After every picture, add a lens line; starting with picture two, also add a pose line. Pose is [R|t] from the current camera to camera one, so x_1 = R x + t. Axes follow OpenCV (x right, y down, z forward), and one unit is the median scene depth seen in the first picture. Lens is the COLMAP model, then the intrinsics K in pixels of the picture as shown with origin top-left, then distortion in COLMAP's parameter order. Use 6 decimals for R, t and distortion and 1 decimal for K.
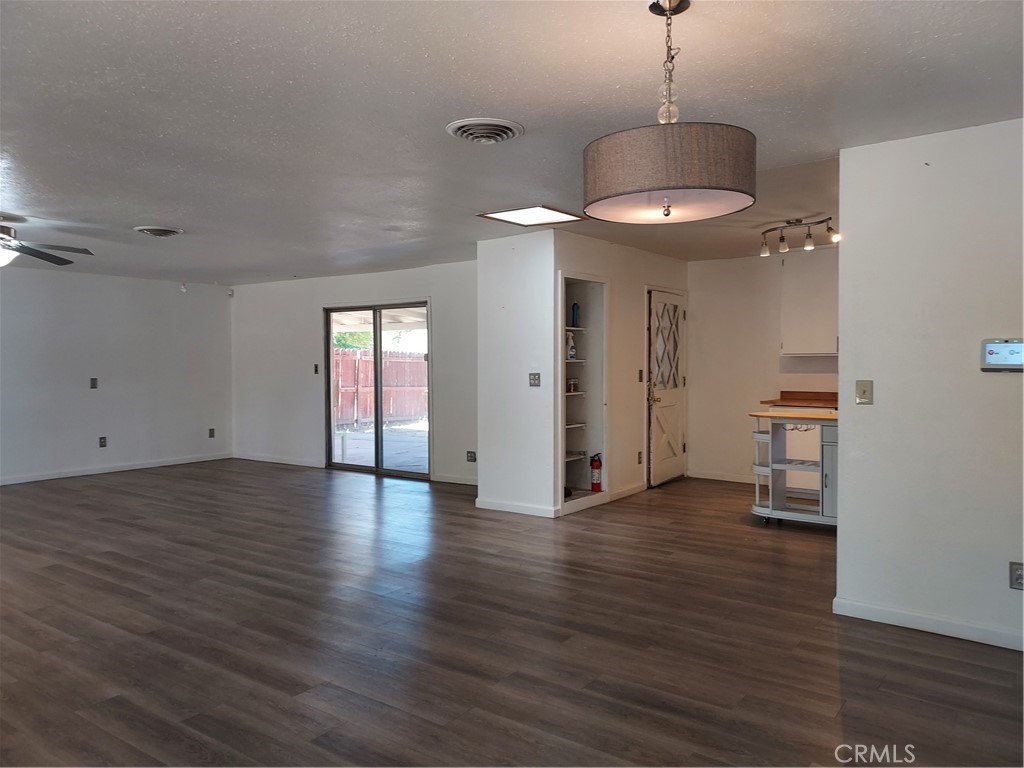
lens RADIAL K [[767.2, 0, 466.8], [0, 767.2, 379.5], [0, 0, 1]] dist [0.006492, 0.001164]
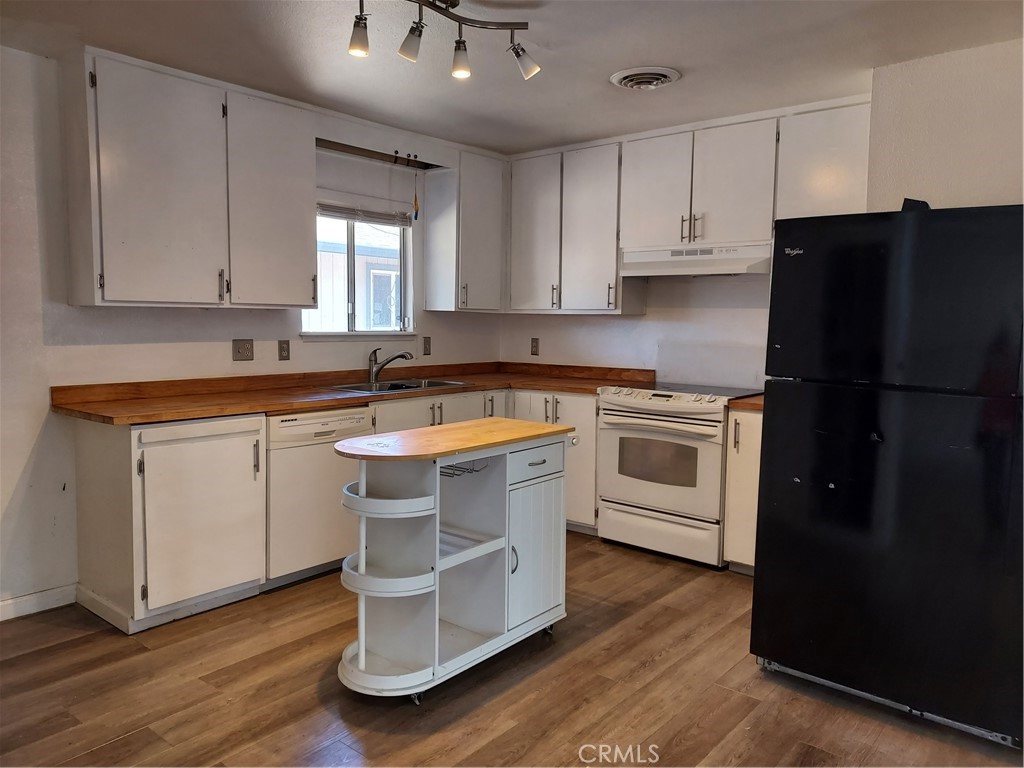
lens RADIAL K [[729.3, 0, 513.4], [0, 729.3, 375.8], [0, 0, 1]] dist [0.009512, 0.000660]
pose [[0.009816, -0.074805, 0.997150, -0.000988], [0.011678, 0.997138, 0.074690, -0.020479], [-0.999884, 0.010912, 0.010662, 0.820412]]
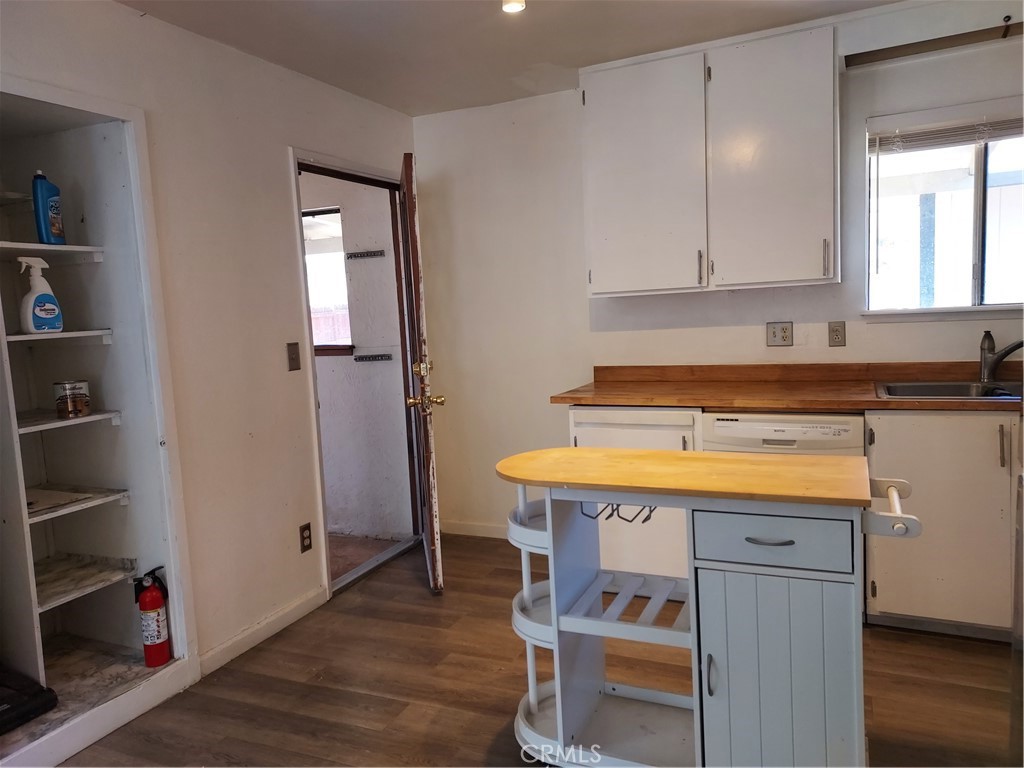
lens RADIAL K [[729.3, 0, 513.4], [0, 729.3, 375.8], [0, 0, 1]] dist [0.009512, 0.000660]
pose [[0.967925, -0.071185, 0.240945, 0.265493], [0.055572, 0.995928, 0.070992, -0.017613], [-0.245018, -0.055325, 0.967939, 0.601895]]
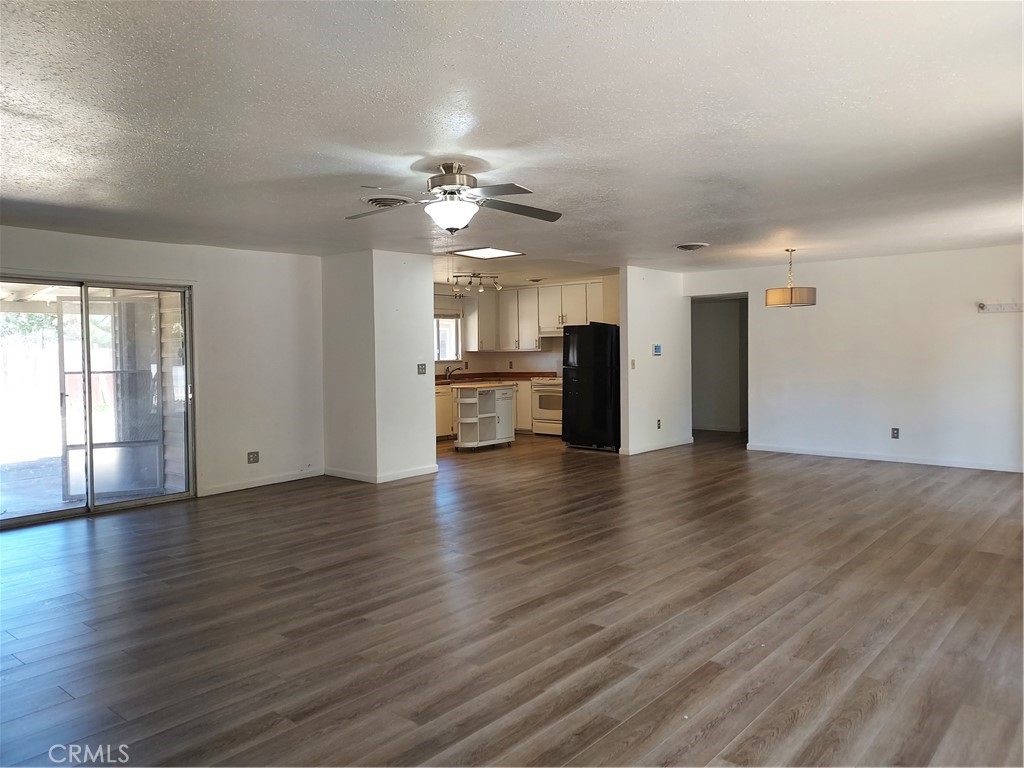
lens RADIAL K [[729.3, 0, 513.4], [0, 729.3, 375.8], [0, 0, 1]] dist [0.009512, 0.000660]
pose [[0.020615, -0.025330, 0.999467, -1.042415], [0.037777, 0.998985, 0.024539, -0.011560], [-0.999074, 0.037251, 0.021551, 0.761838]]
